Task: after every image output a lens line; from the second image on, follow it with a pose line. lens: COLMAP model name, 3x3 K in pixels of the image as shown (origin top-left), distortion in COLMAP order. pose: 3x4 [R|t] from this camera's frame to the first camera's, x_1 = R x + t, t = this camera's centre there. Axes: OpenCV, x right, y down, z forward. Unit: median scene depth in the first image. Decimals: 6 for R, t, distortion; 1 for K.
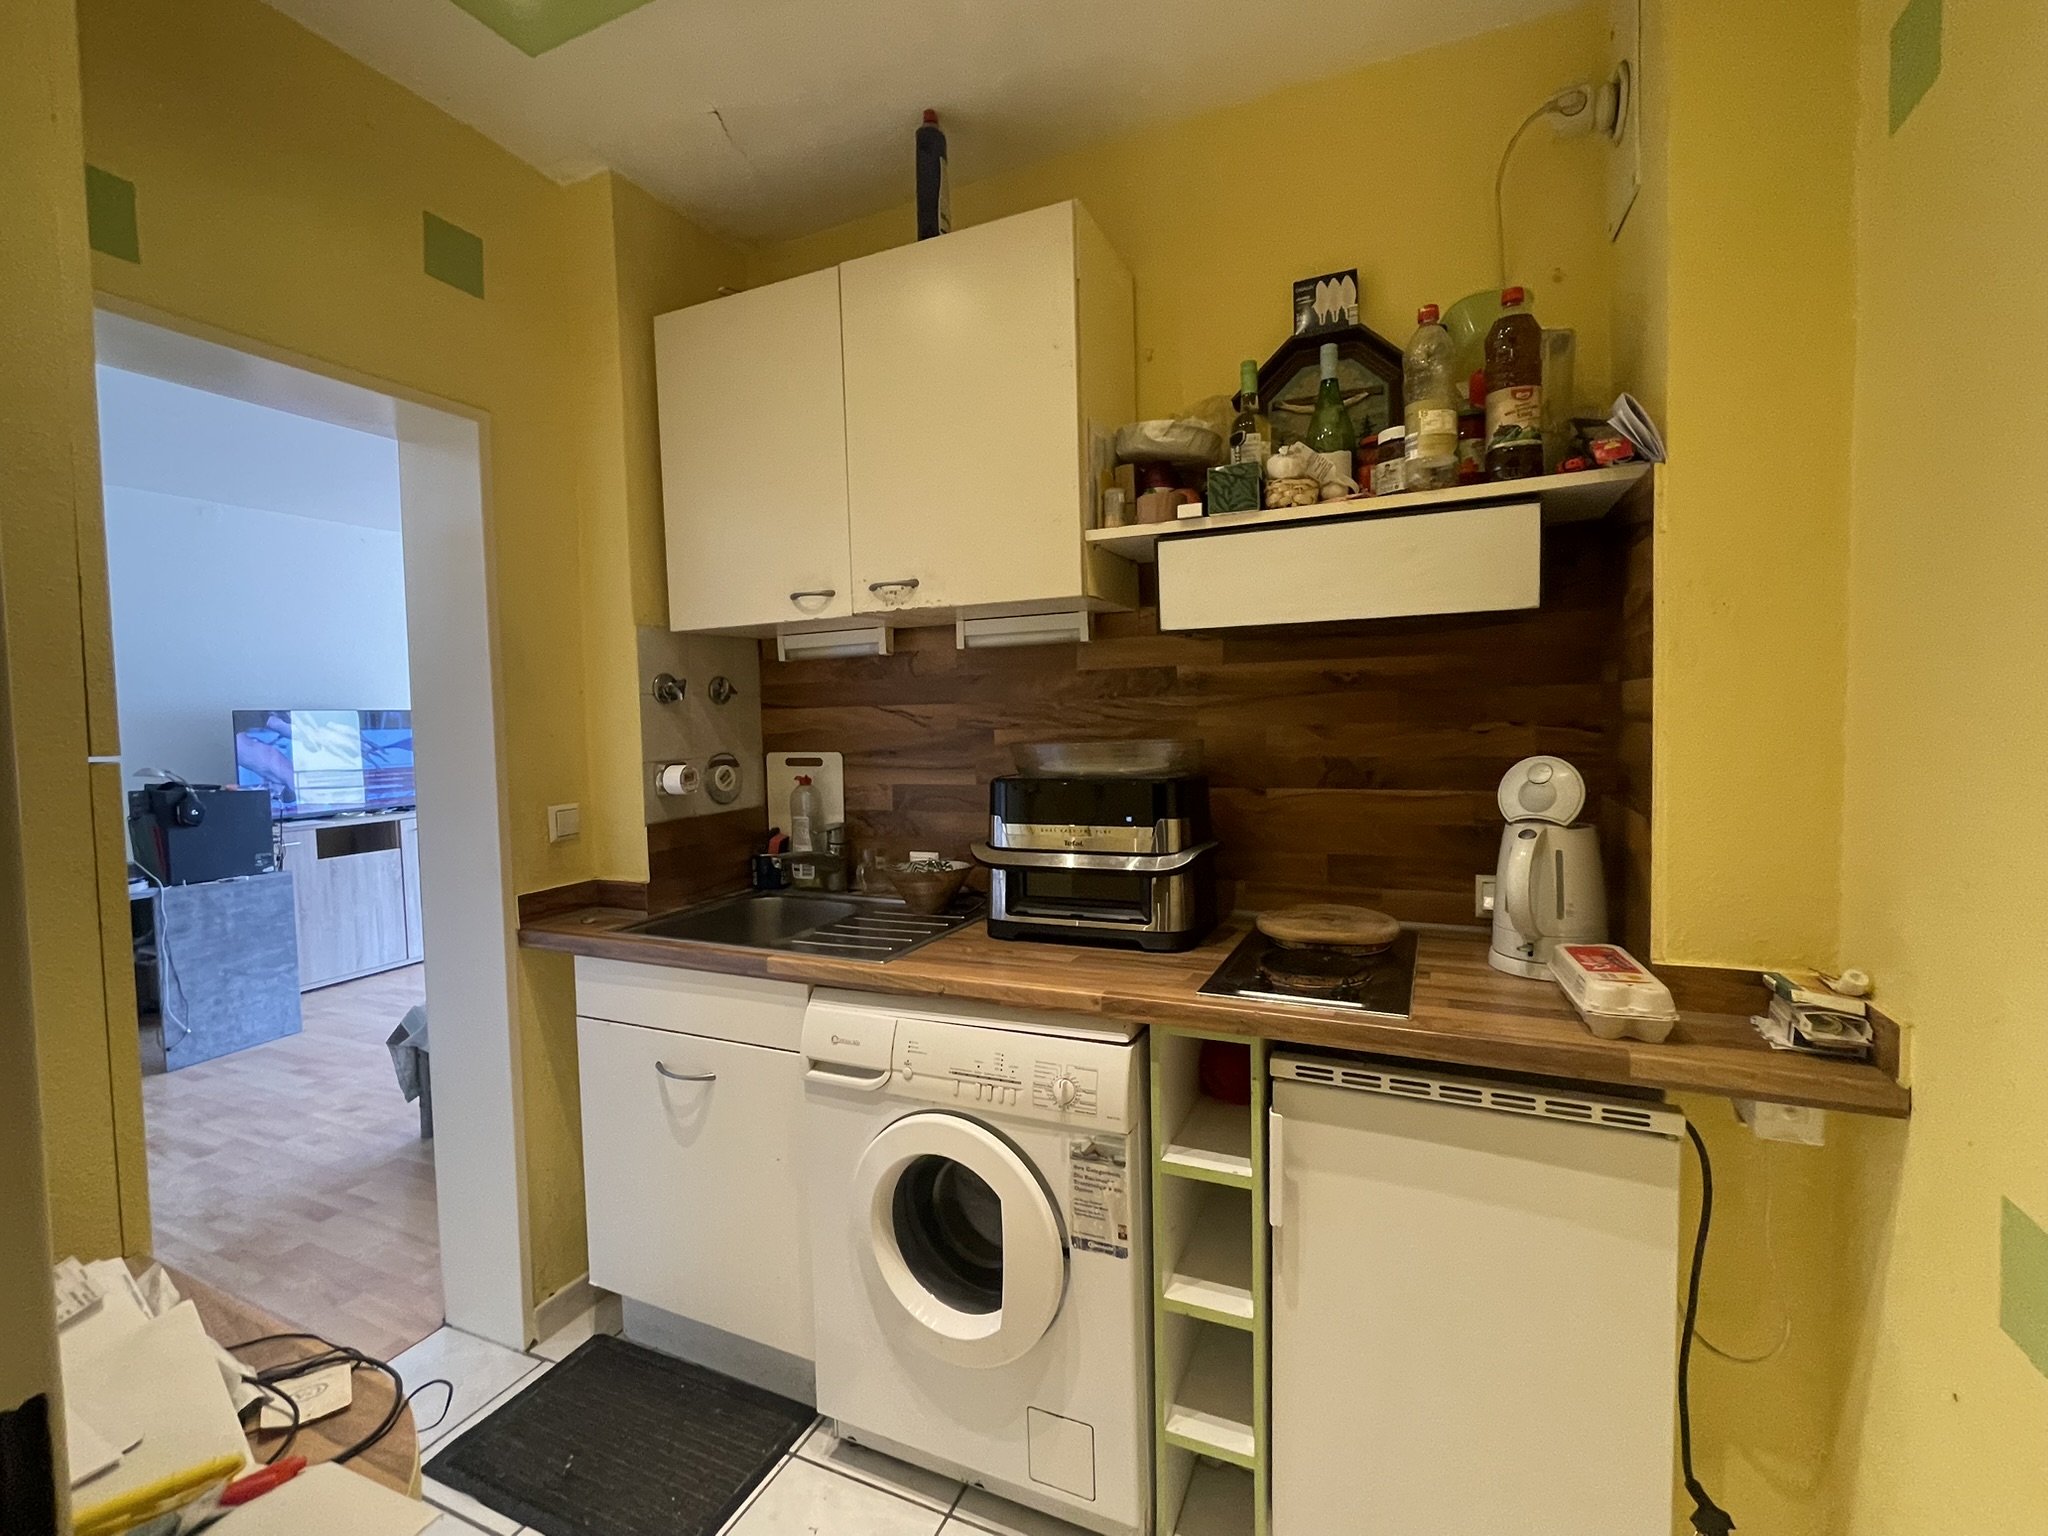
lens RADIAL K [[911.3, 0, 1024.1], [0, 911.3, 754.1], [0, 0, 1]] dist [-0.000274, -0.000021]
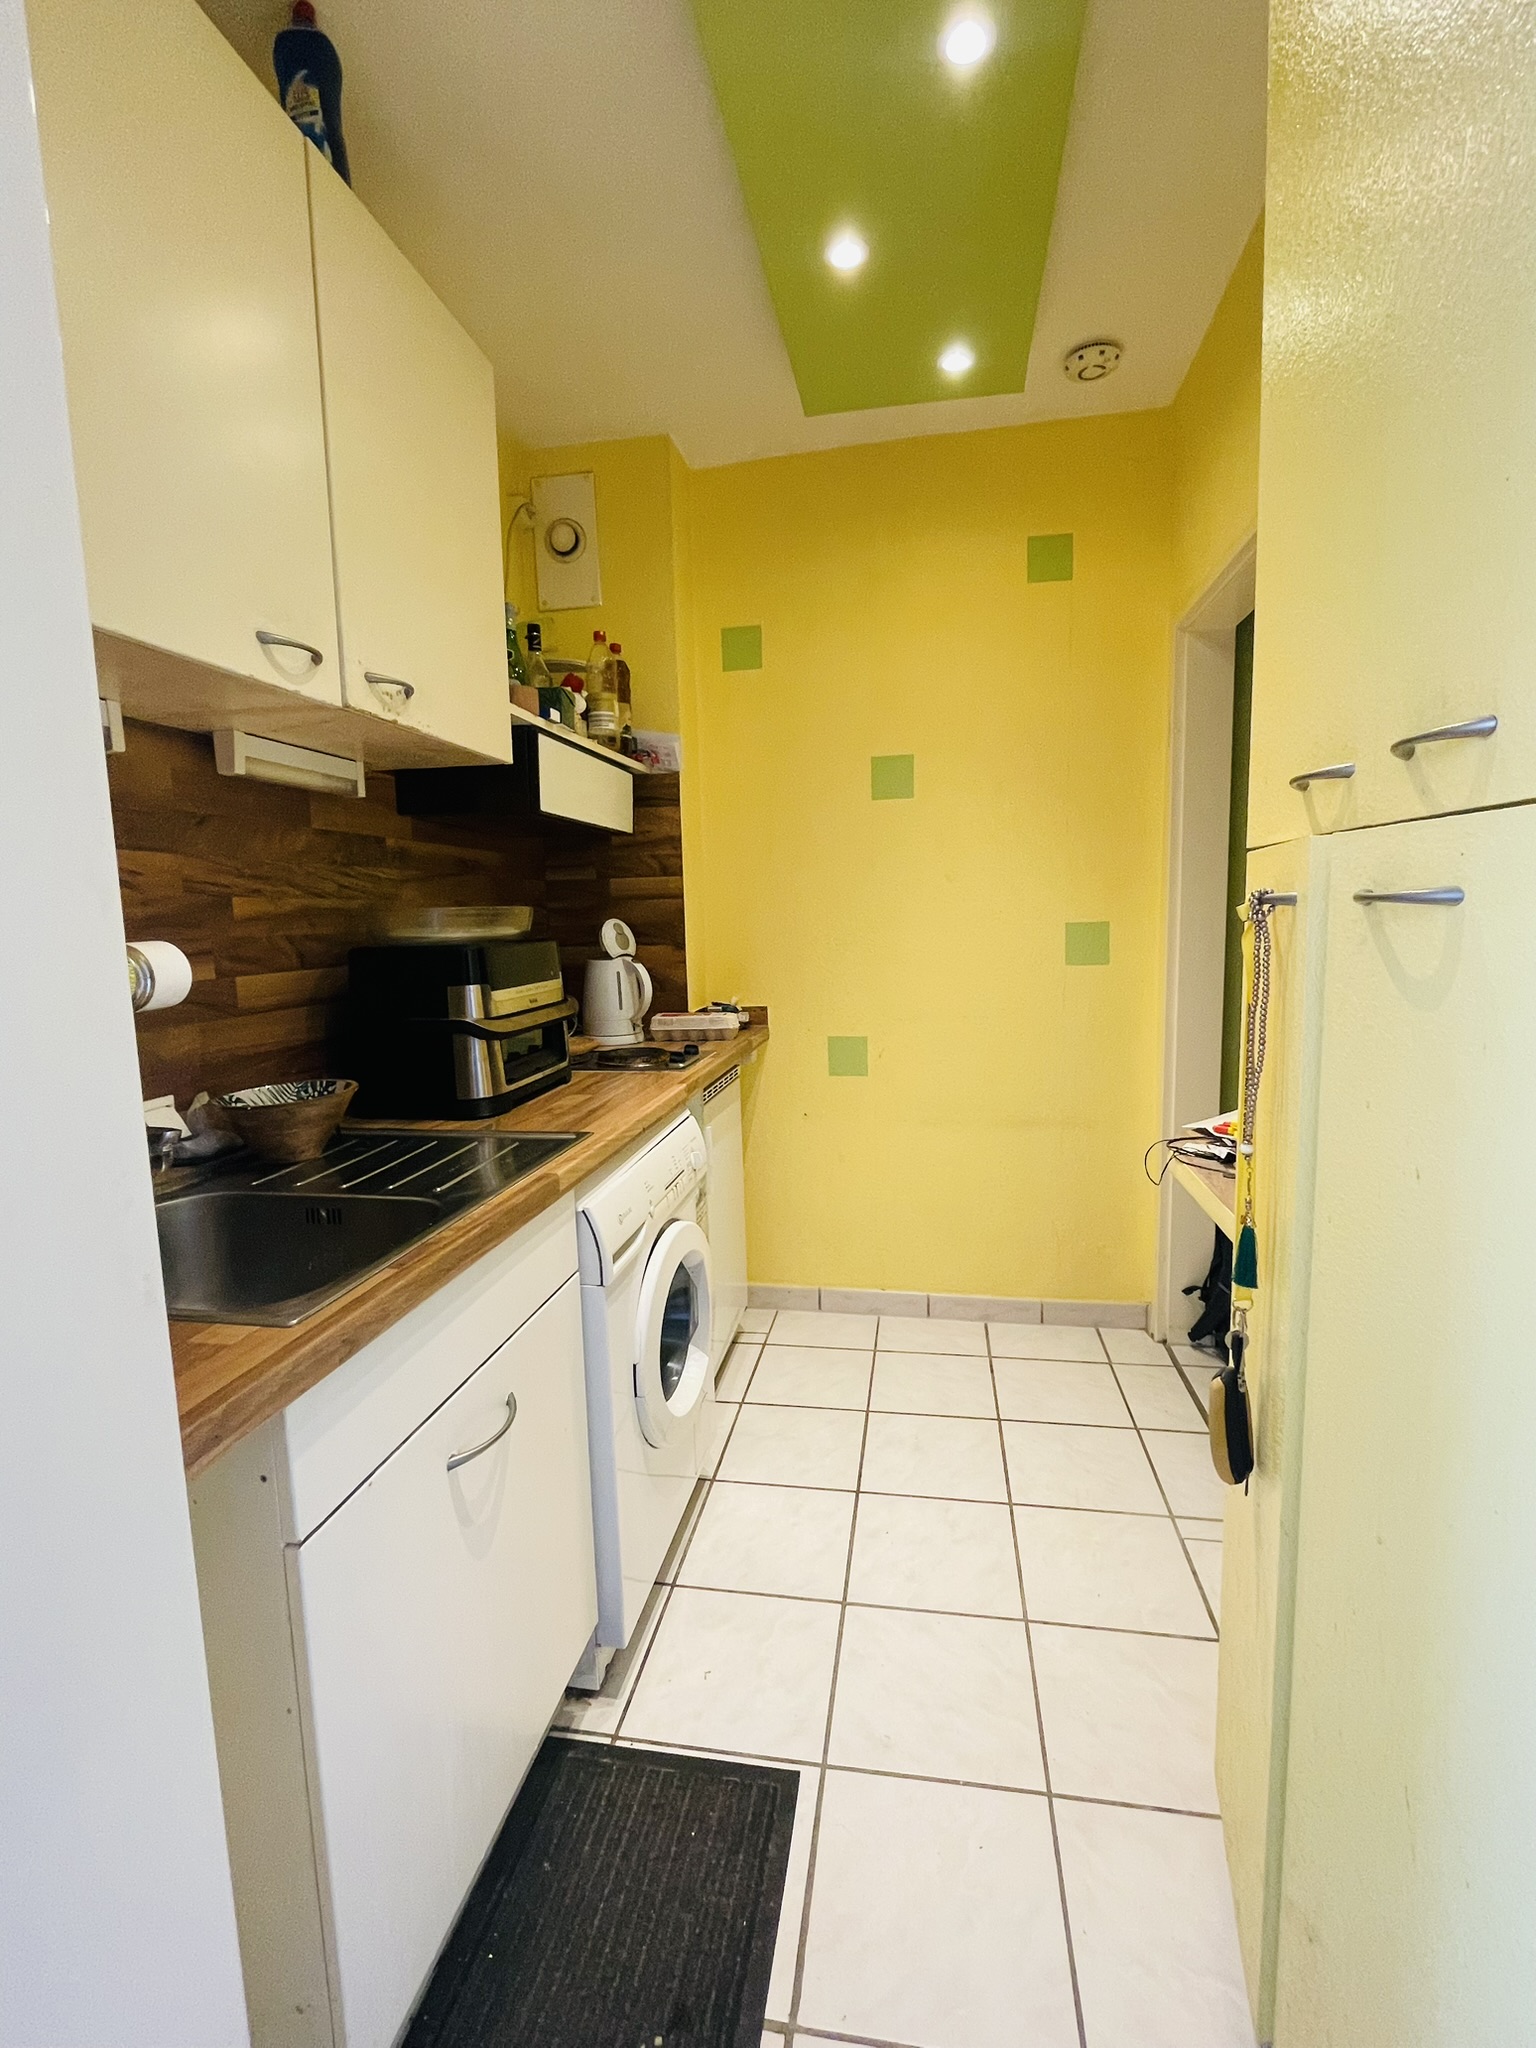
lens RADIAL K [[911.3, 0, 767.8], [0, 911.3, 1030.8], [0, 0, 1]] dist [-0.000274, -0.000021]
pose [[-0.252698, -0.093473, 0.963020, -0.735144], [0.075824, 0.990348, 0.116022, 0.022113], [-0.964570, 0.102339, -0.243171, 0.702833]]
